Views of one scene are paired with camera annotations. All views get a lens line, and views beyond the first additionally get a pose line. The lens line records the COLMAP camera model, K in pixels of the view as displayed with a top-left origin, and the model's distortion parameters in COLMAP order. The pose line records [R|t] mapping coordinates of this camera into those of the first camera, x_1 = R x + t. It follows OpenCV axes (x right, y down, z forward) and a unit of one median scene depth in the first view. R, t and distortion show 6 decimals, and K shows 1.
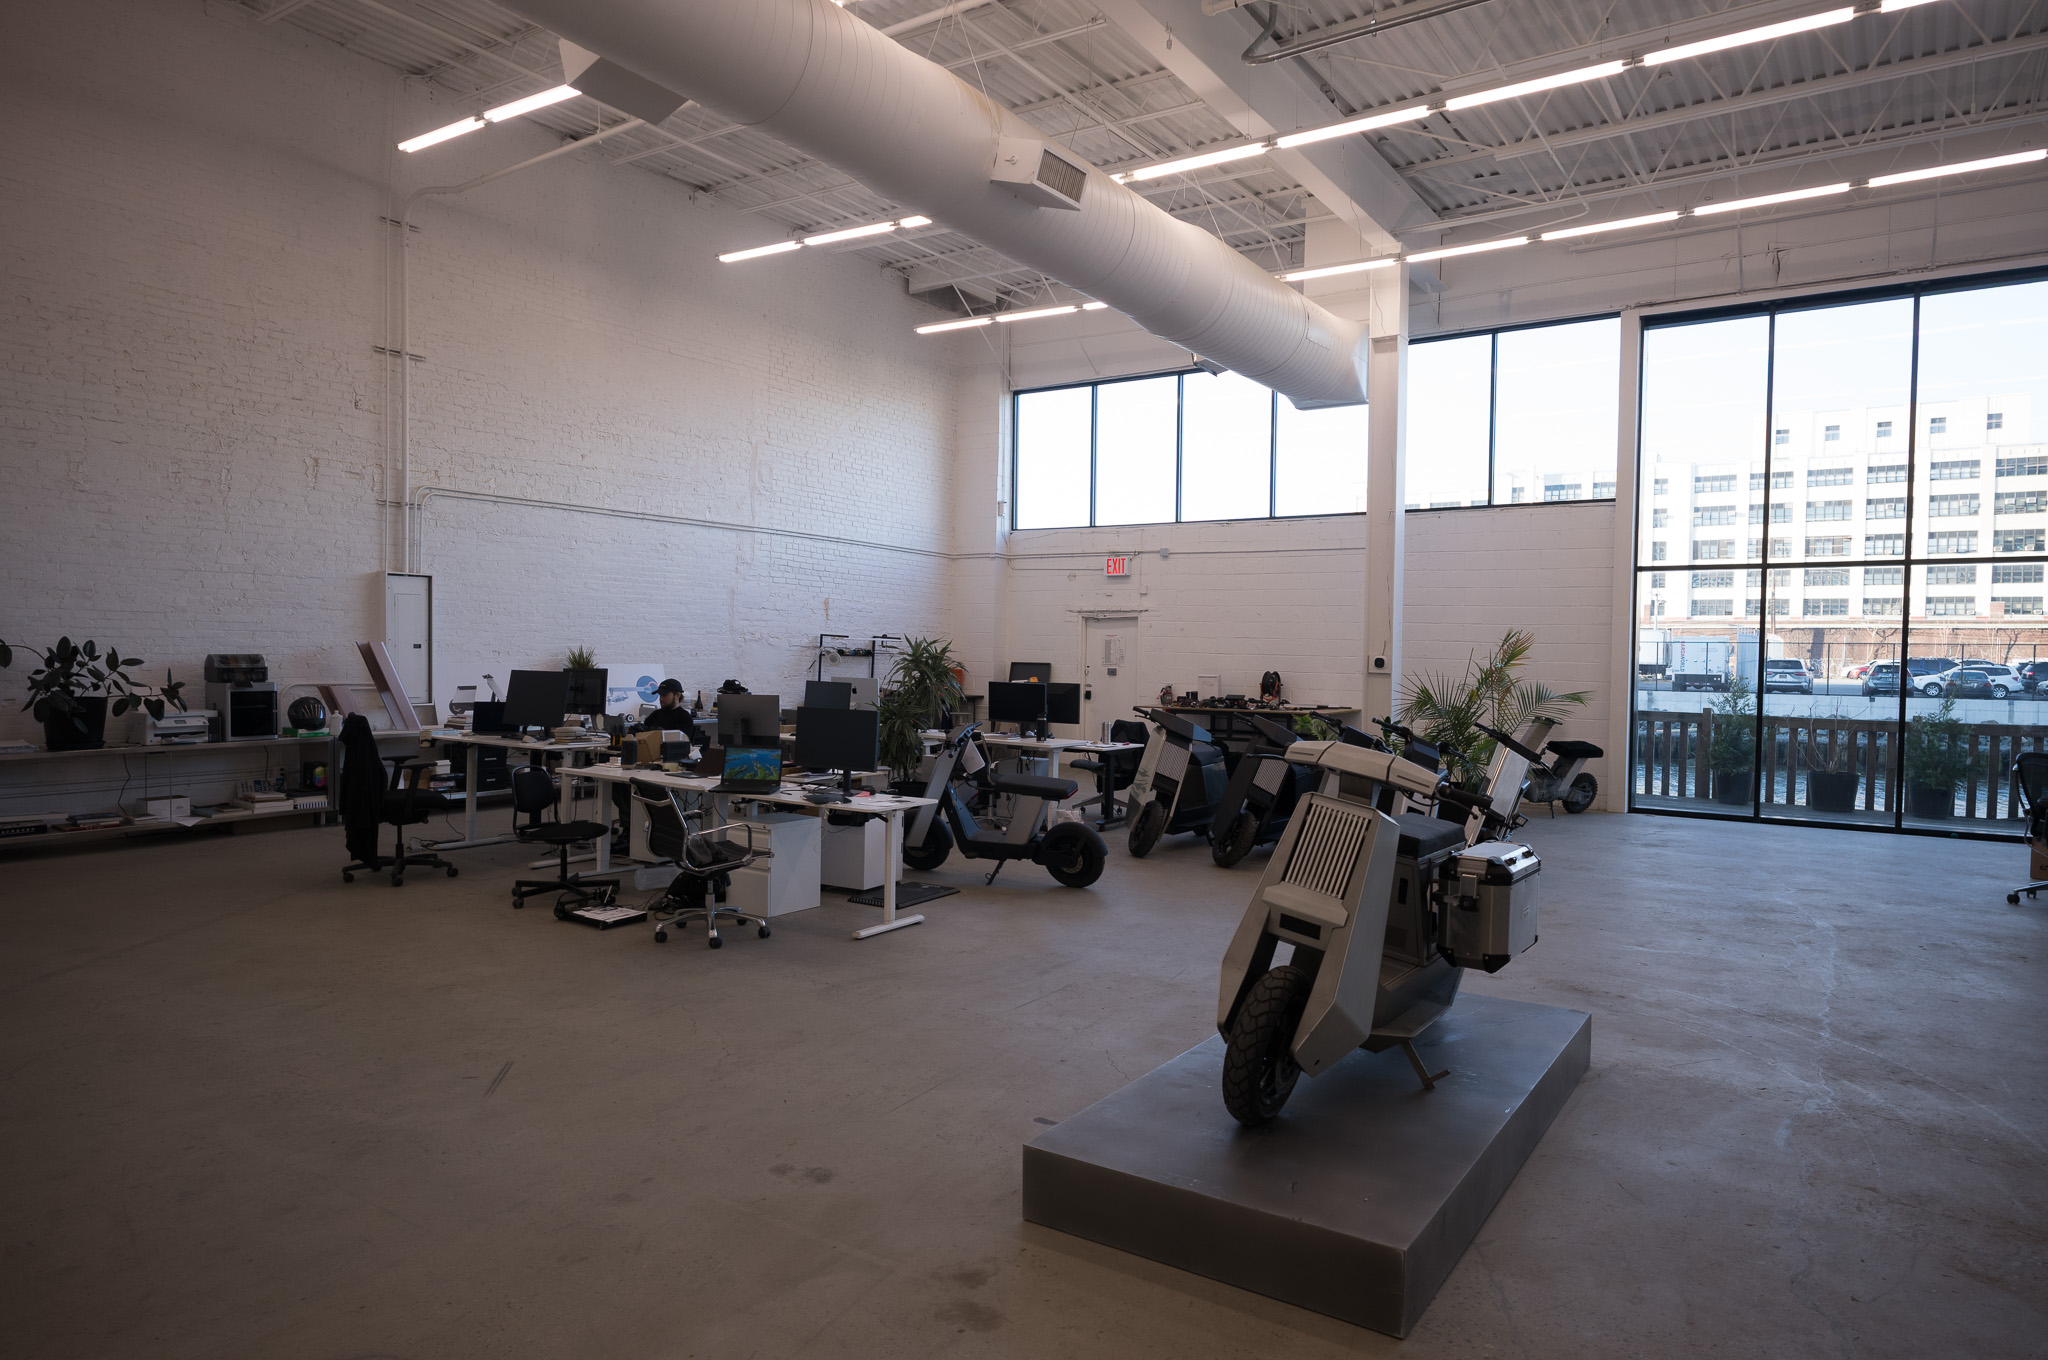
lens RADIAL K [[1209.0, 0, 1029.0], [0, 1209.0, 694.9], [0, 0, 1]] dist [-0.003281, -0.000570]
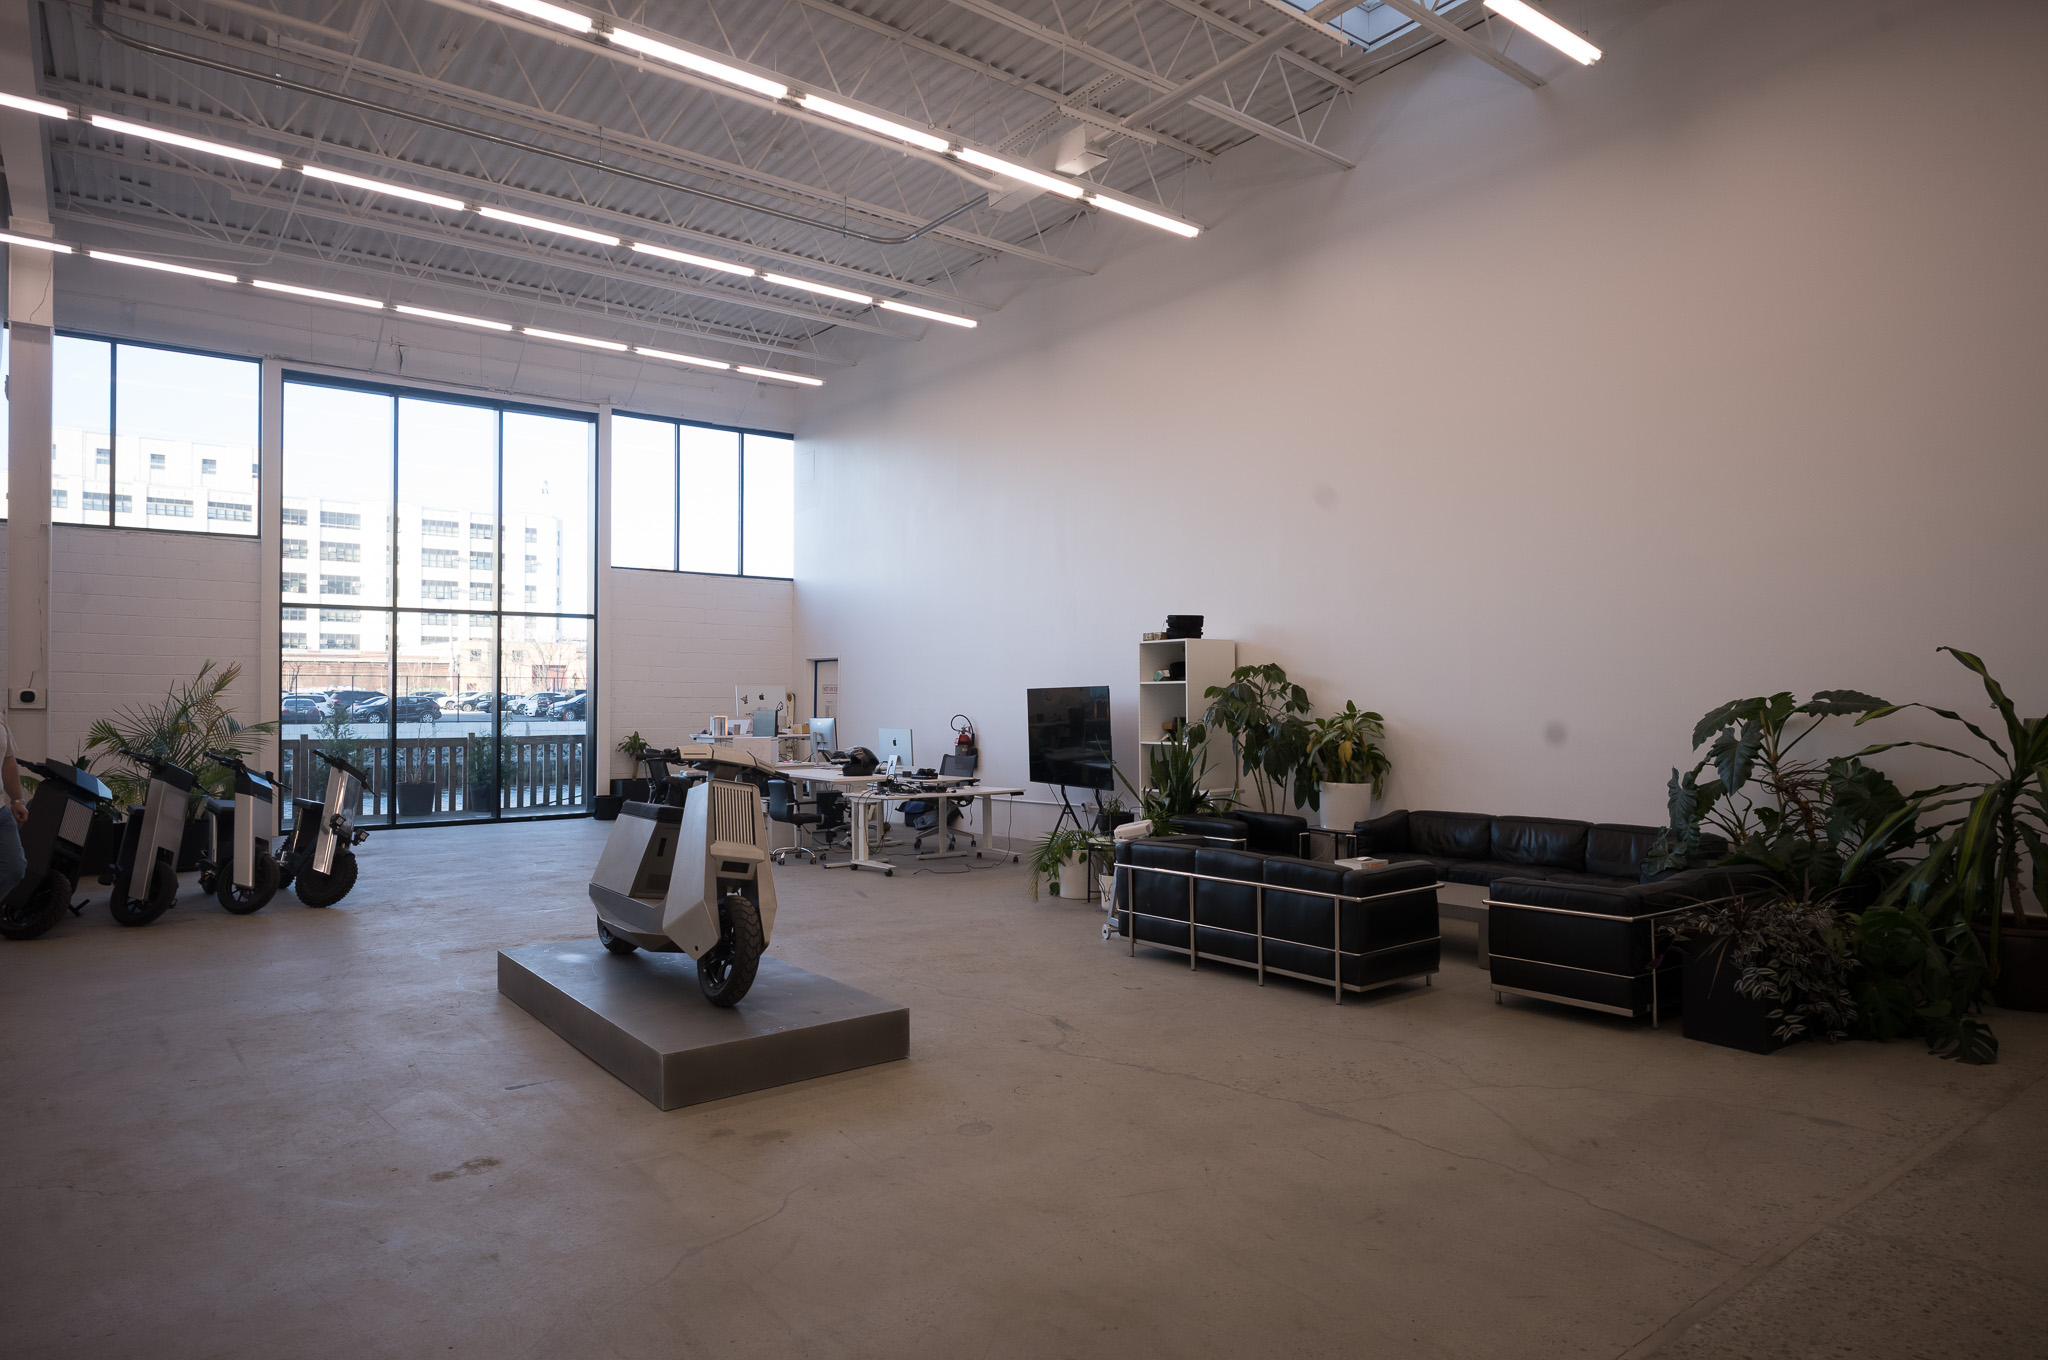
lens RADIAL K [[1209.0, 0, 1029.1], [0, 1209.0, 673.3], [0, 0, 1]] dist [-0.003281, -0.000570]
pose [[0.321995, 0.004739, 0.946729, -0.289575], [0.035356, 0.999230, -0.017027, -0.002861], [-0.946081, 0.038956, 0.321580, 0.044327]]
